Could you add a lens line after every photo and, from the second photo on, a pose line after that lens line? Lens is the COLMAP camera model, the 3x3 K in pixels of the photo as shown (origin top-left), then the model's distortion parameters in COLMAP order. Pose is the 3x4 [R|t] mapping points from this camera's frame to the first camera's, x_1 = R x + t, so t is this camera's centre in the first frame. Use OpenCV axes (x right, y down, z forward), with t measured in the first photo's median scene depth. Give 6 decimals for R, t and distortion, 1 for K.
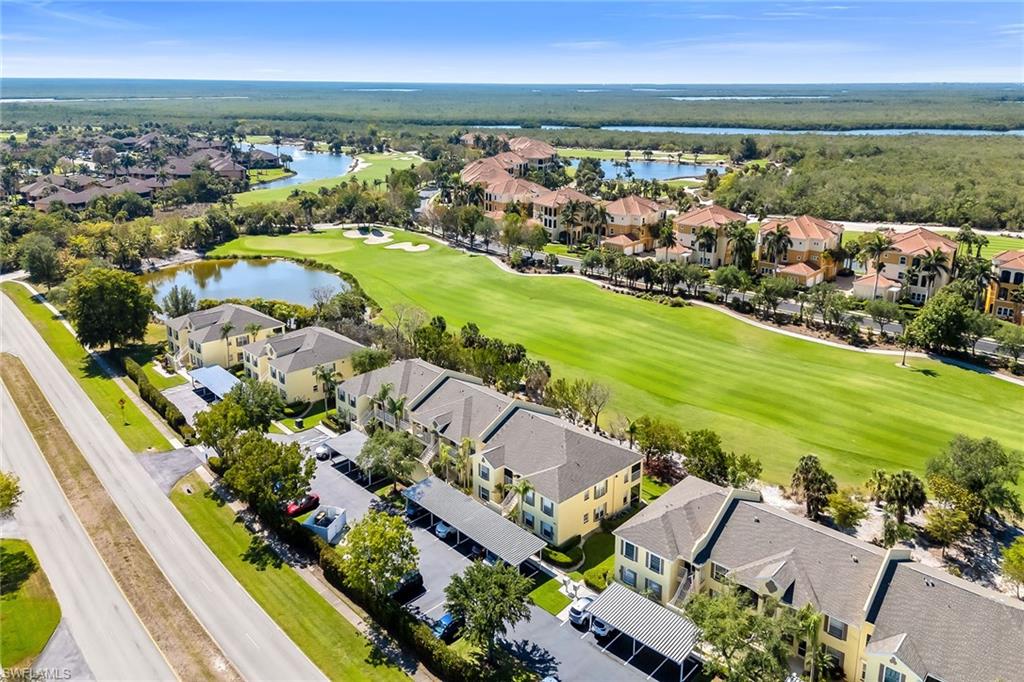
lens RADIAL K [[731.0, 0, 514.3], [0, 731.0, 342.4], [0, 0, 1]] dist [0.085262, -0.075491]
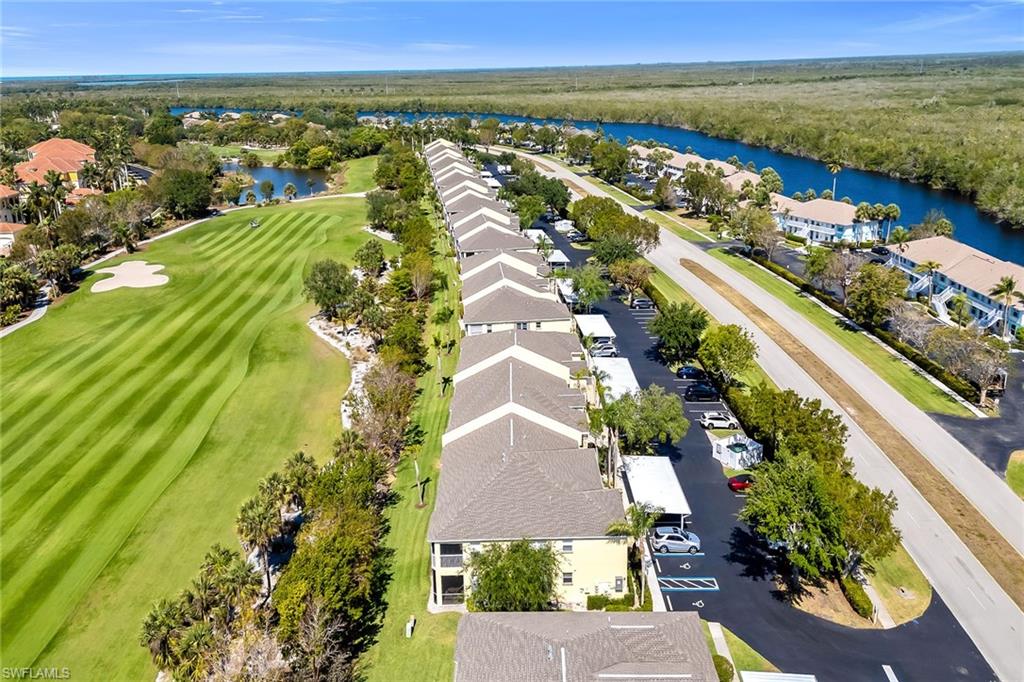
lens RADIAL K [[731.0, 0, 510.7], [0, 731.0, 336.0], [0, 0, 1]] dist [0.085262, -0.075491]
pose [[-0.719804, -0.229078, 0.655290, -0.306304], [0.251243, 0.794014, 0.553552, -0.226257], [-0.647116, 0.563086, -0.513980, 0.766054]]
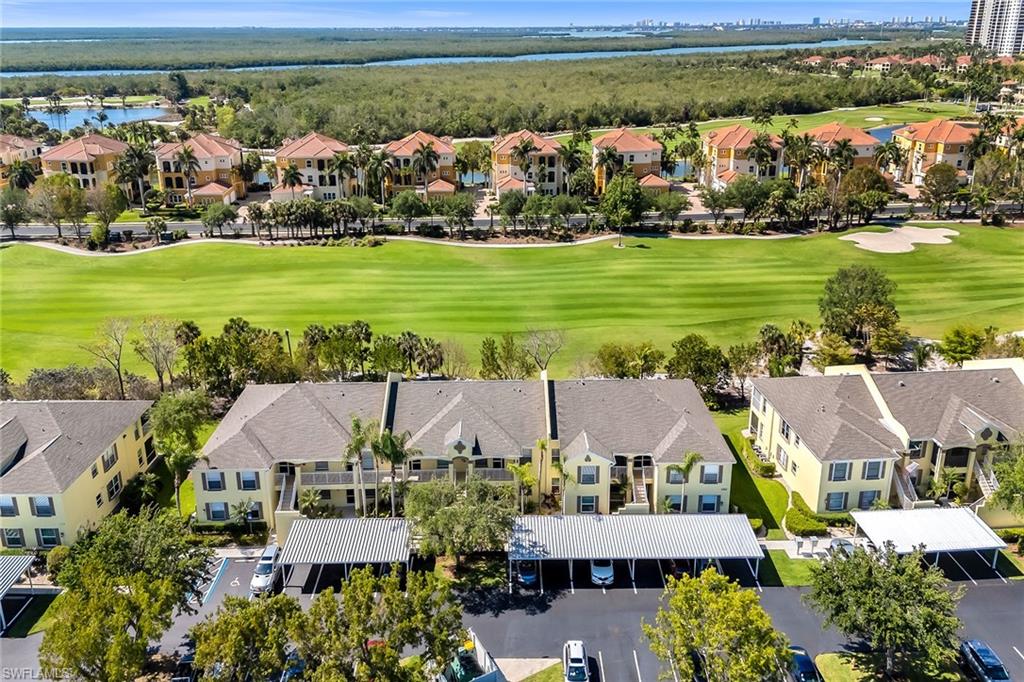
lens RADIAL K [[731.0, 0, 514.4], [0, 731.0, 334.7], [0, 0, 1]] dist [0.085262, -0.075491]
pose [[0.685173, -0.290849, 0.667791, -0.259023], [0.253346, 0.954734, 0.155883, -0.040117], [-0.682901, 0.062375, 0.727843, 0.257562]]
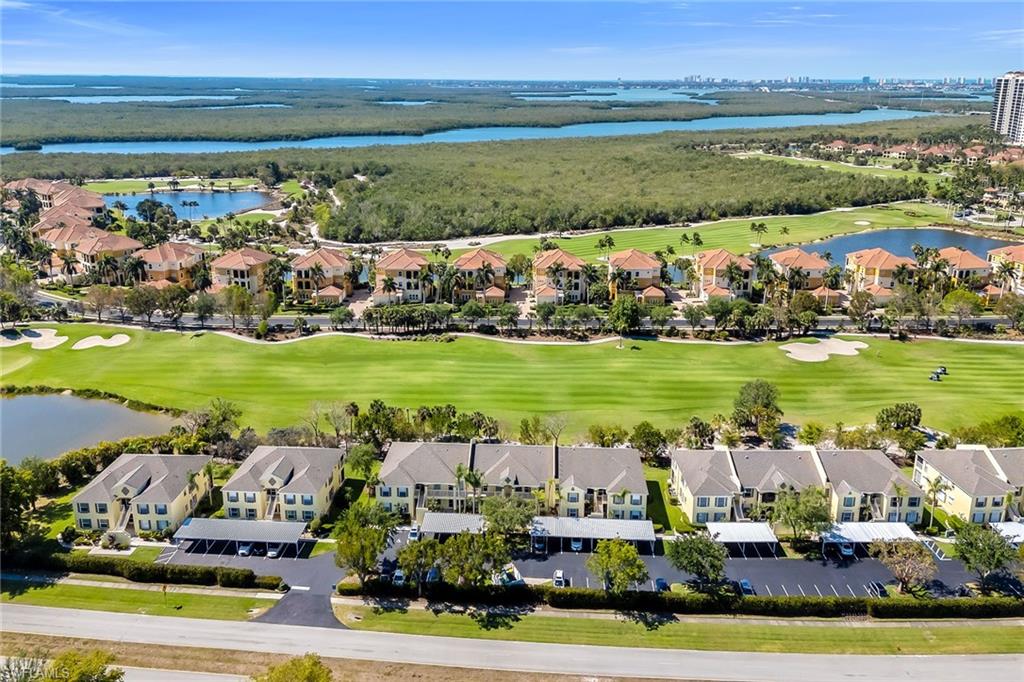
lens RADIAL K [[731.0, 0, 513.1], [0, 731.0, 342.7], [0, 0, 1]] dist [0.085262, -0.075491]
pose [[0.730374, -0.231796, 0.642514, -0.469251], [0.226894, 0.969577, 0.091869, -0.128987], [-0.644262, 0.078684, 0.760747, -0.005275]]
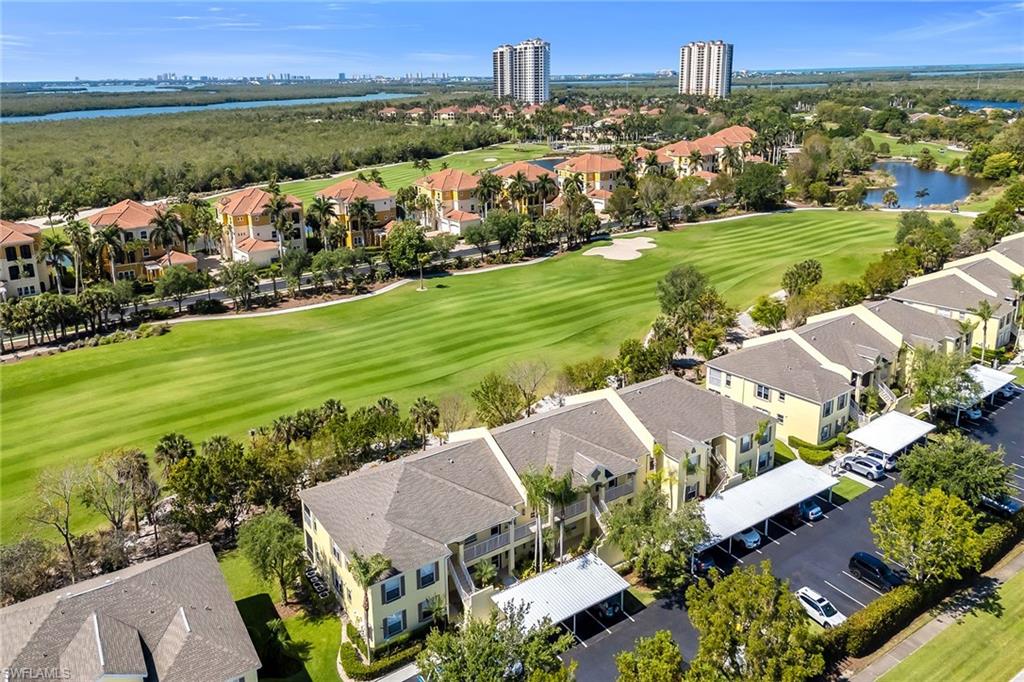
lens RADIAL K [[731.0, 0, 517.4], [0, 731.0, 340.4], [0, 0, 1]] dist [0.085262, -0.075491]
pose [[0.175178, -0.343768, 0.922570, -0.380011], [0.347601, 0.898309, 0.268725, -0.112630], [-0.921133, 0.273612, 0.276859, 0.451582]]
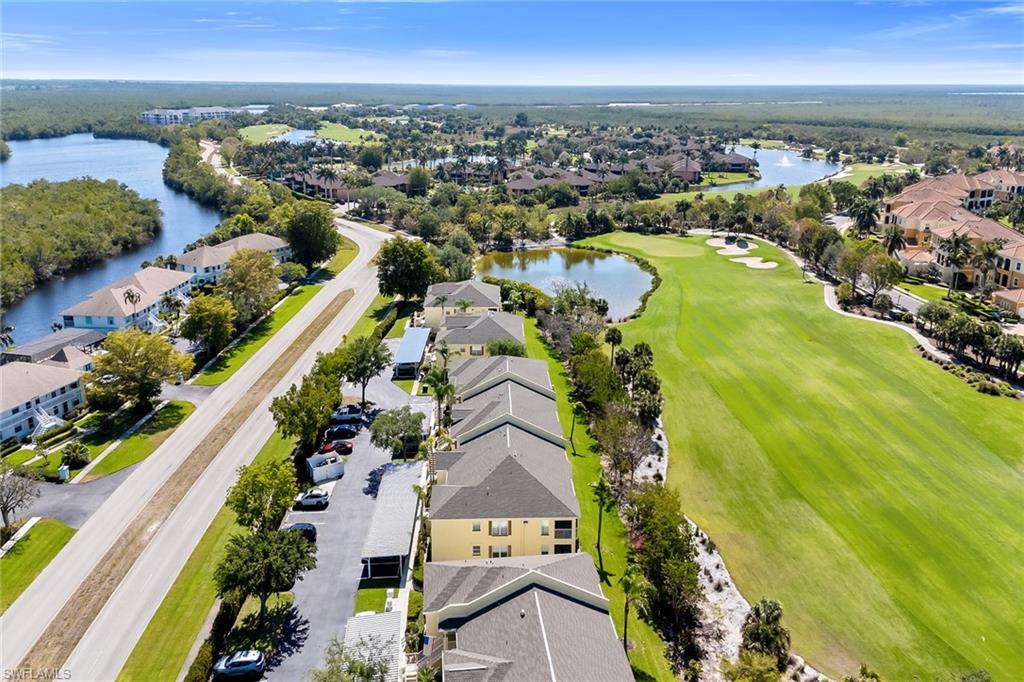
lens RADIAL K [[731.0, 0, 519.0], [0, 731.0, 341.9], [0, 0, 1]] dist [0.085262, -0.075491]
pose [[0.744957, 0.219734, -0.629885, 0.312063], [-0.223790, 0.971798, 0.074337, -0.046587], [0.628456, 0.085584, 0.773123, 0.135507]]
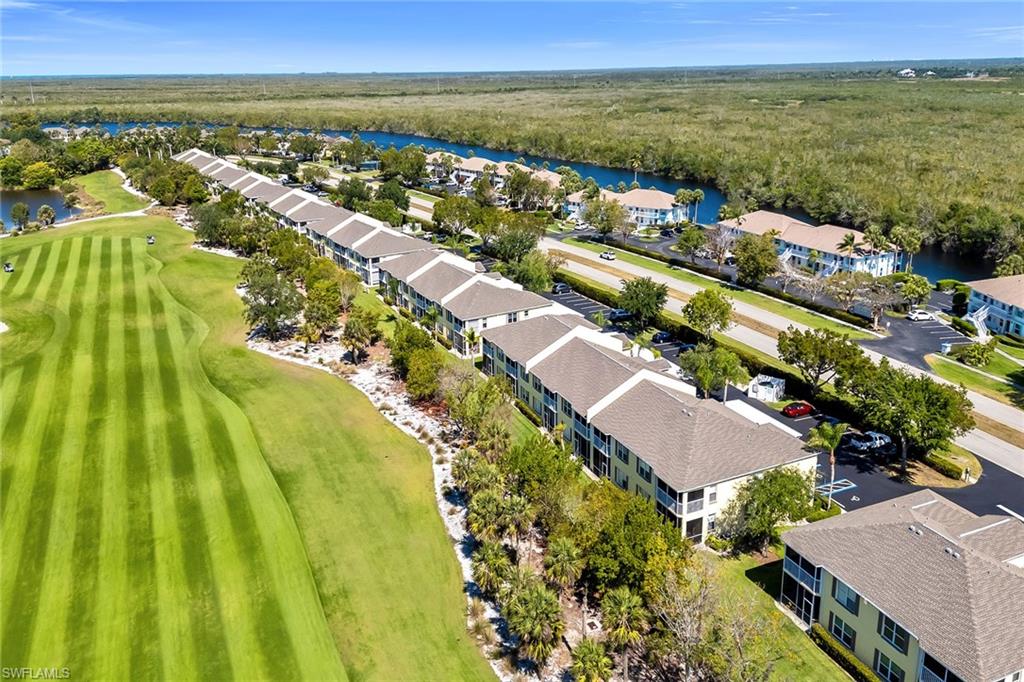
lens RADIAL K [[731.0, 0, 506.0], [0, 731.0, 341.2], [0, 0, 1]] dist [0.085262, -0.075491]
pose [[-0.939880, -0.110403, 0.323166, -0.116753], [0.123991, 0.771407, 0.624145, -0.273787], [-0.318200, 0.626691, -0.711342, 0.908768]]
